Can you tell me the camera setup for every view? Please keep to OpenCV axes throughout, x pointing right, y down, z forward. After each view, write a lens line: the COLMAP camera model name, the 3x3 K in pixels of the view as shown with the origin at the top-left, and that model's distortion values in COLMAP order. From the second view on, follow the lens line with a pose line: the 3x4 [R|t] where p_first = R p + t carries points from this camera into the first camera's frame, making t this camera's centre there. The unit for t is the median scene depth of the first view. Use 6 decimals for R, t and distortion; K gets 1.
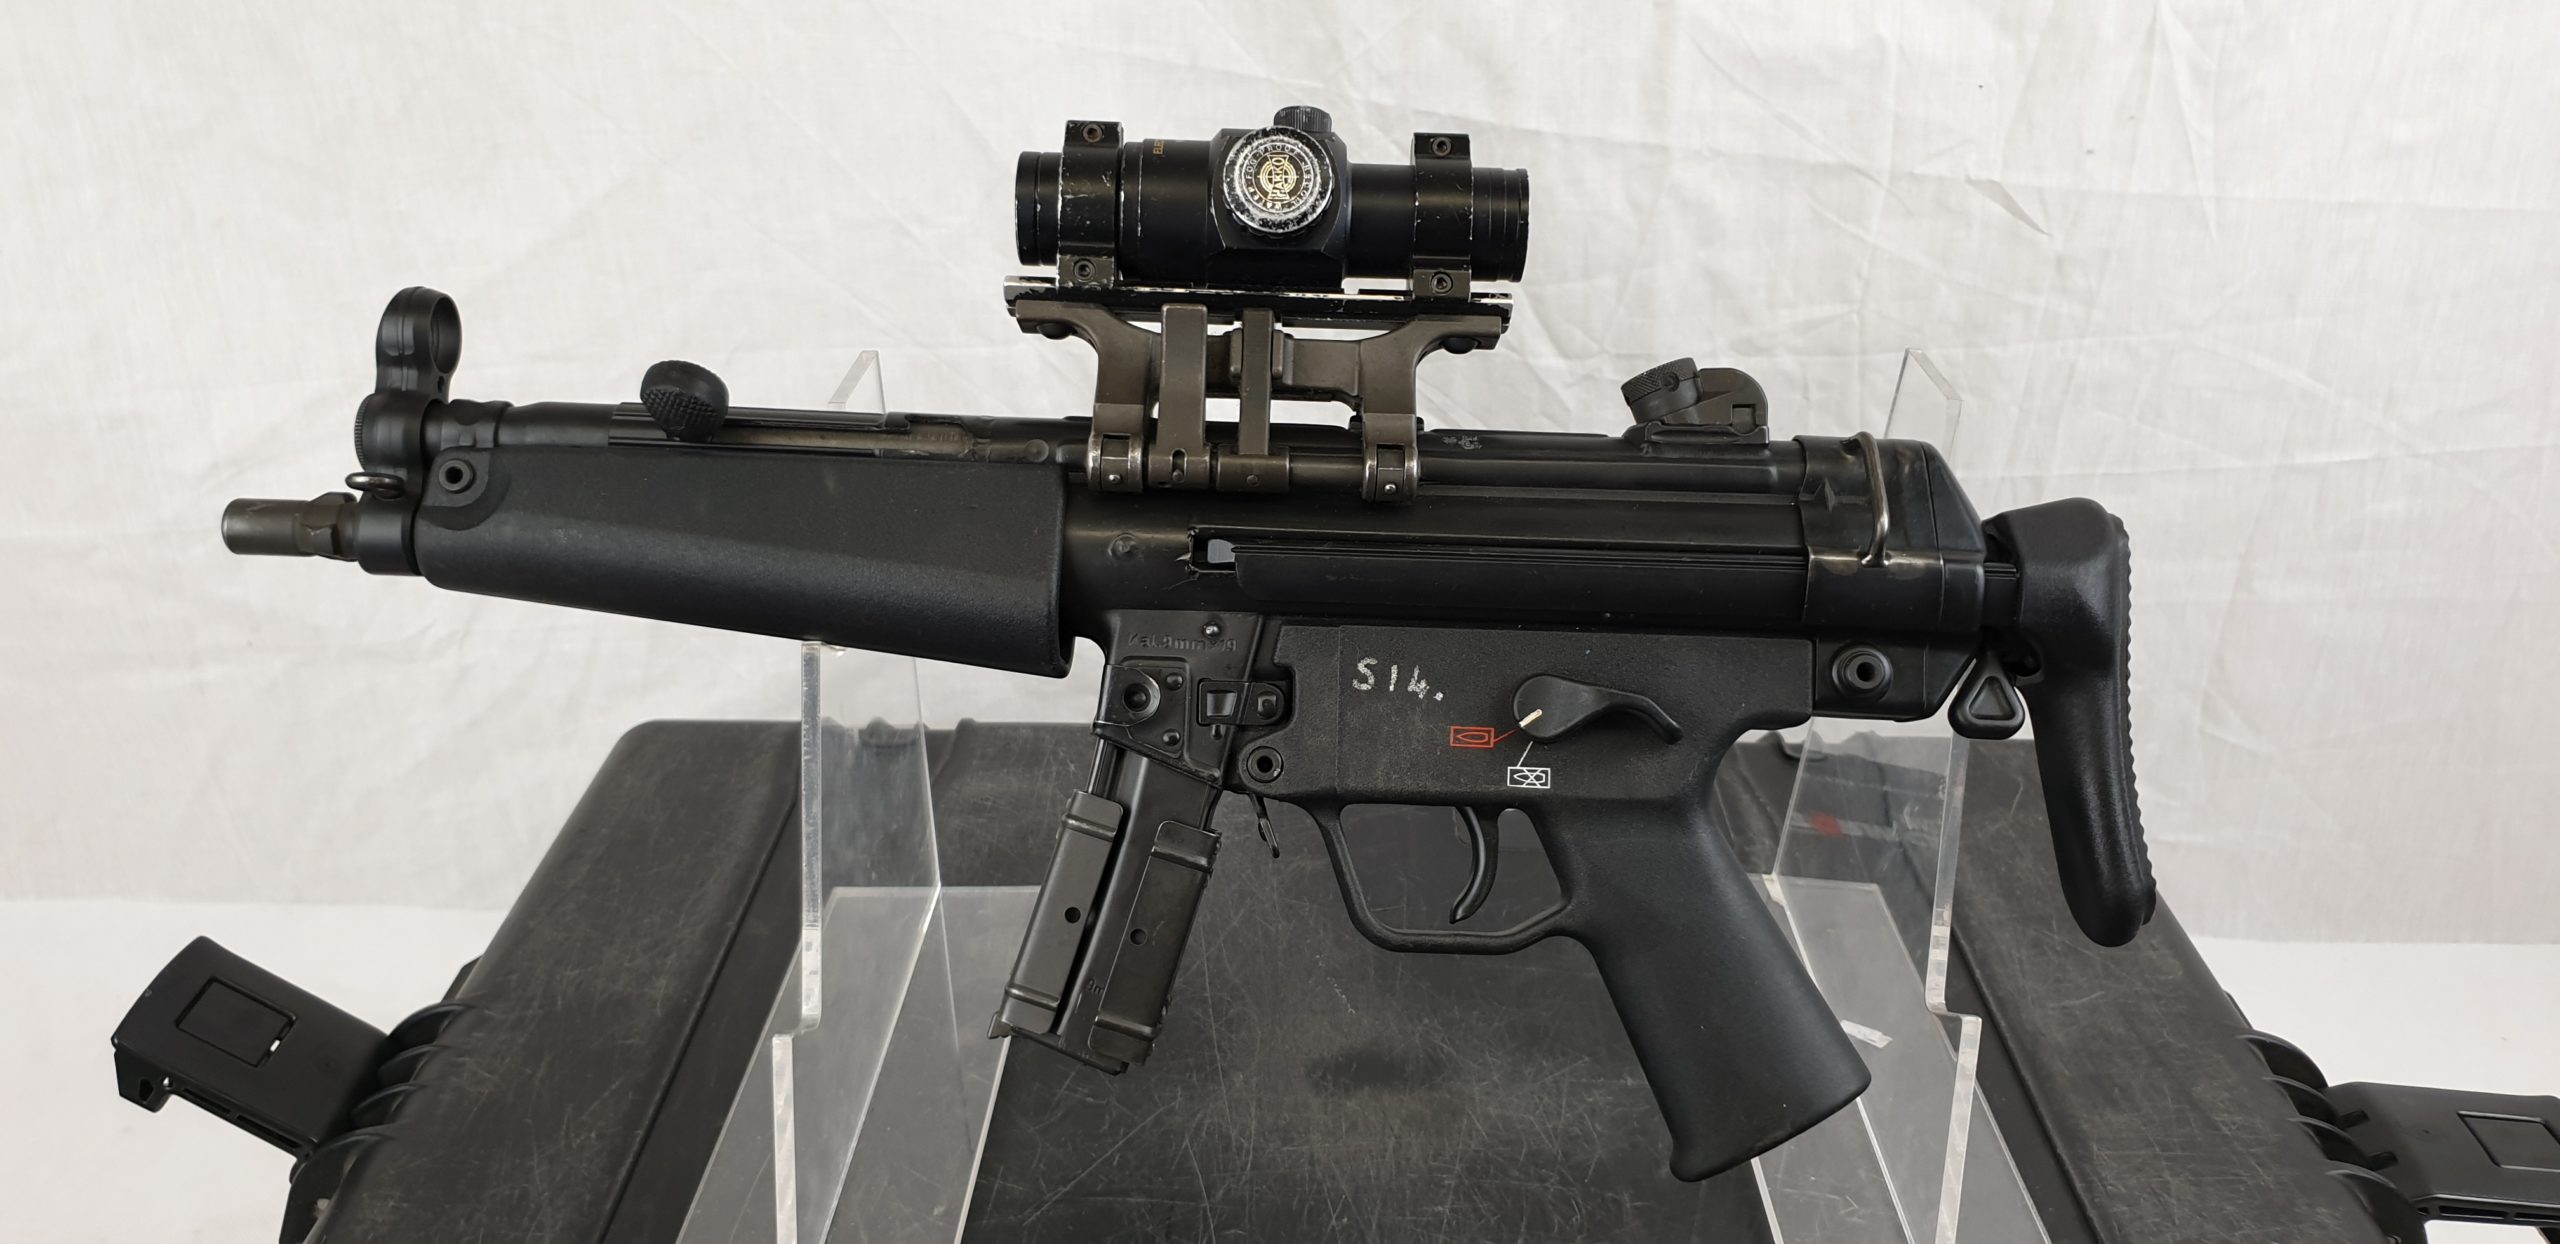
lens RADIAL K [[2070.5, 0, 1268.8], [0, 2070.5, 586.2], [0, 0, 1]] dist [-0.032706, 0.085941]
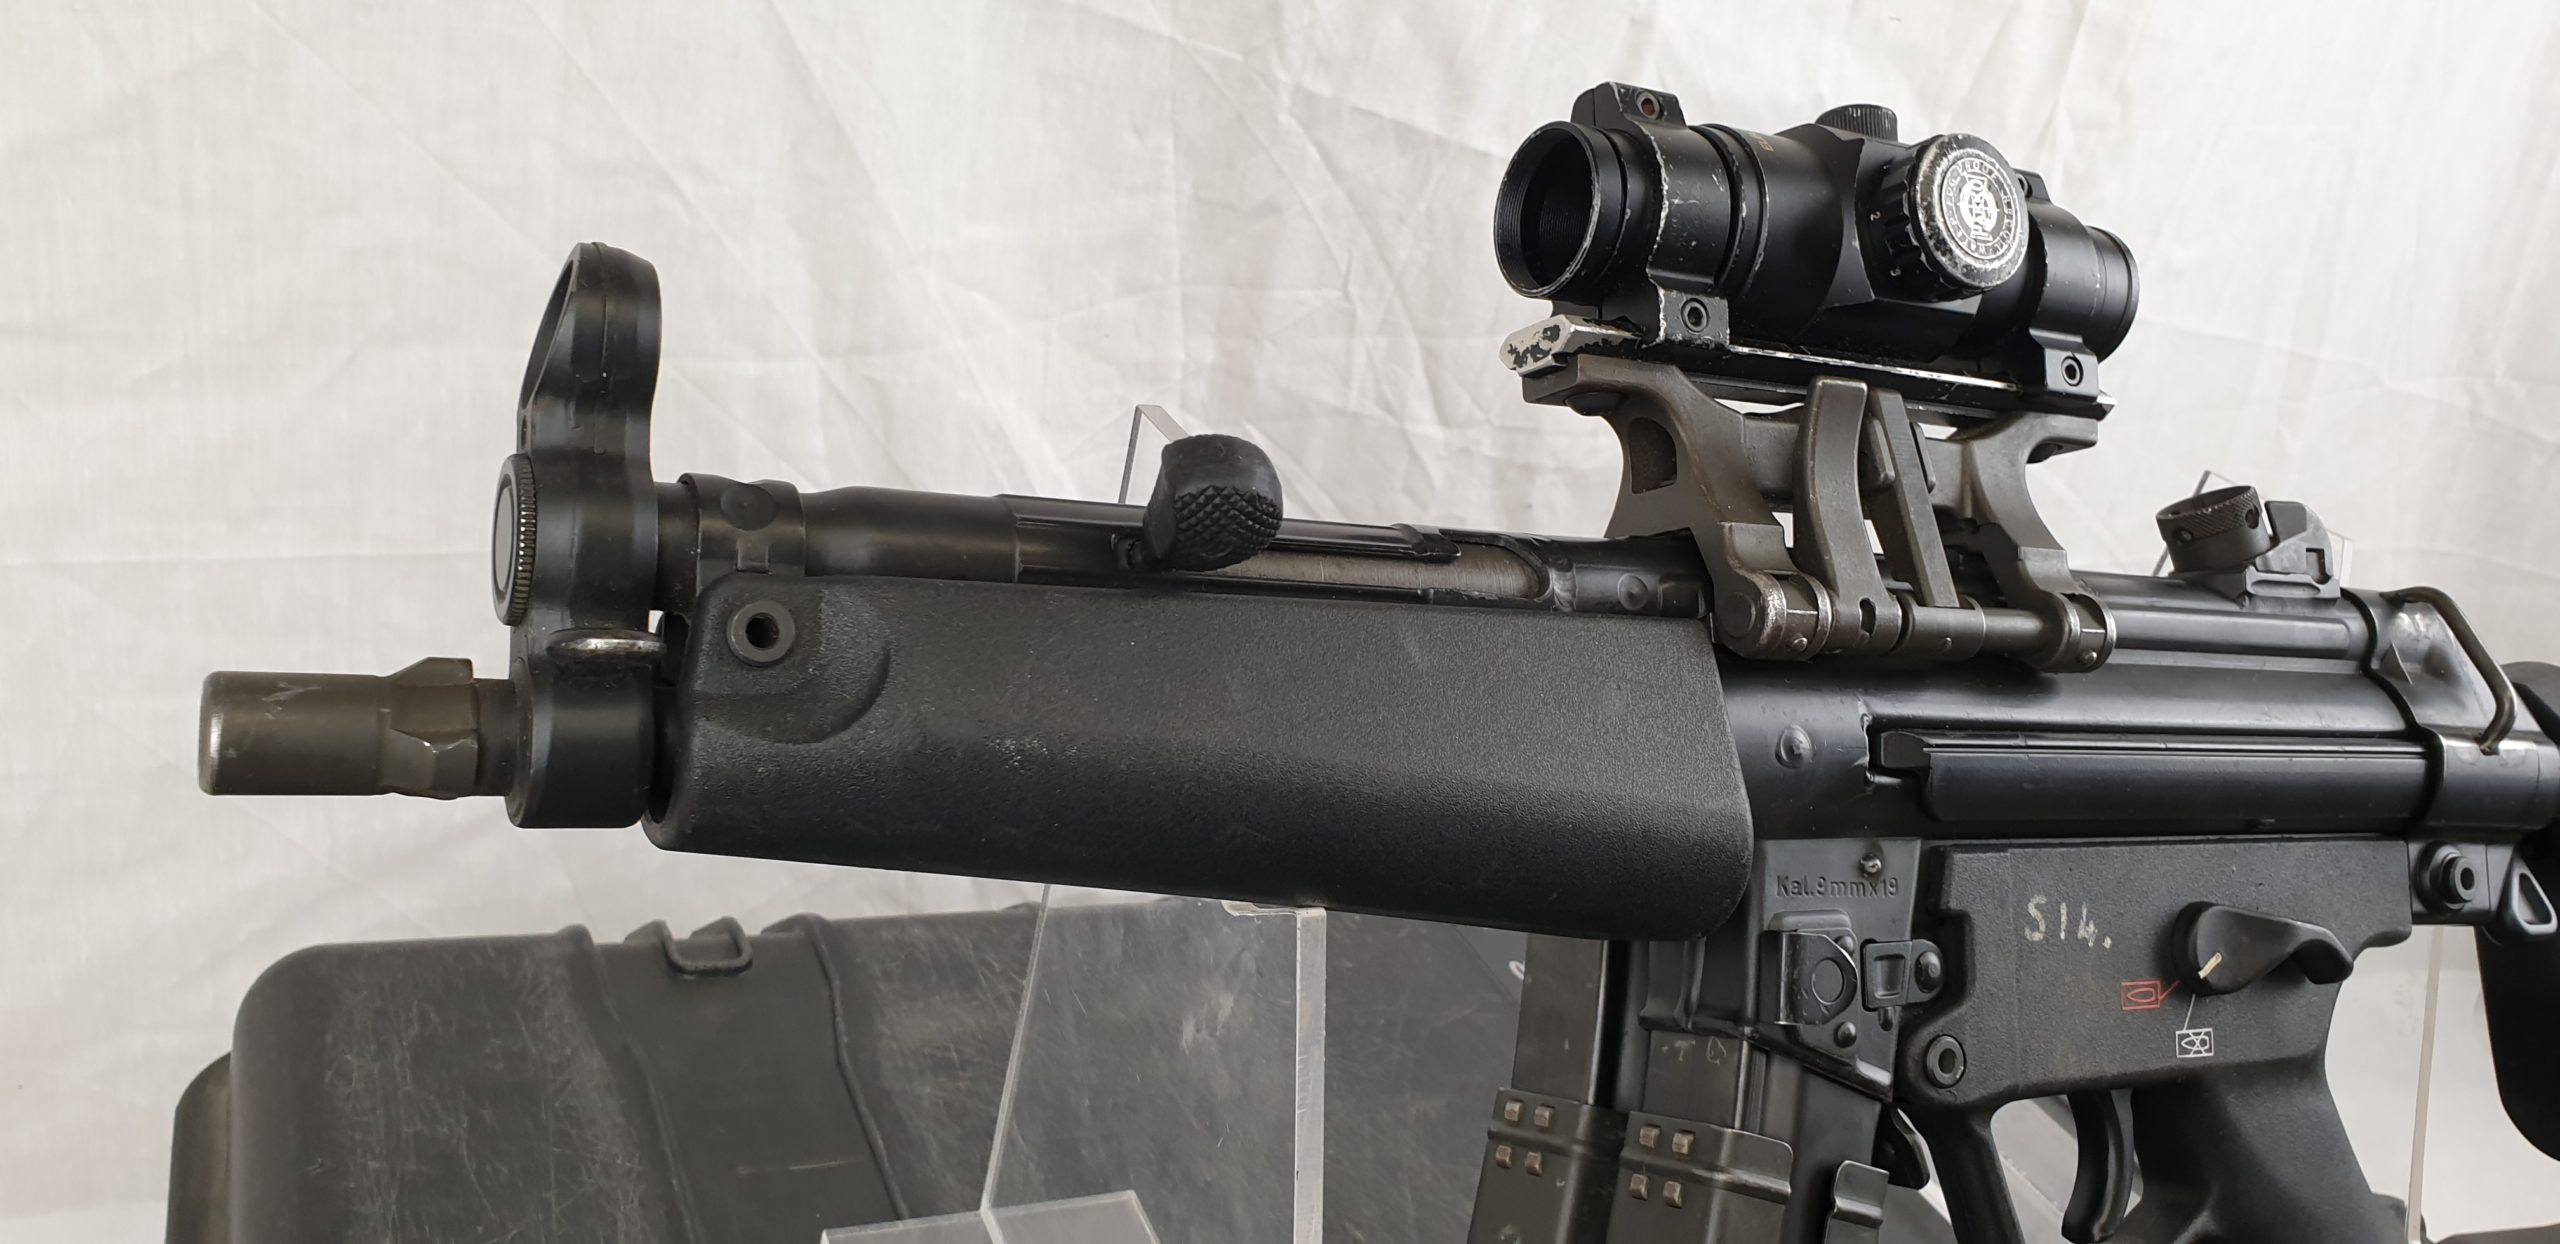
lens RADIAL K [[2069.9, 0, 1280.0], [0, 2069.9, 558.8], [0, 0, 1]] dist [-0.013190, -0.003749]
pose [[0.871478, 0.021744, 0.489952, -0.477331], [-0.013207, 0.999695, -0.020875, -0.056234], [-0.490256, 0.011721, 0.871500, 0.458077]]
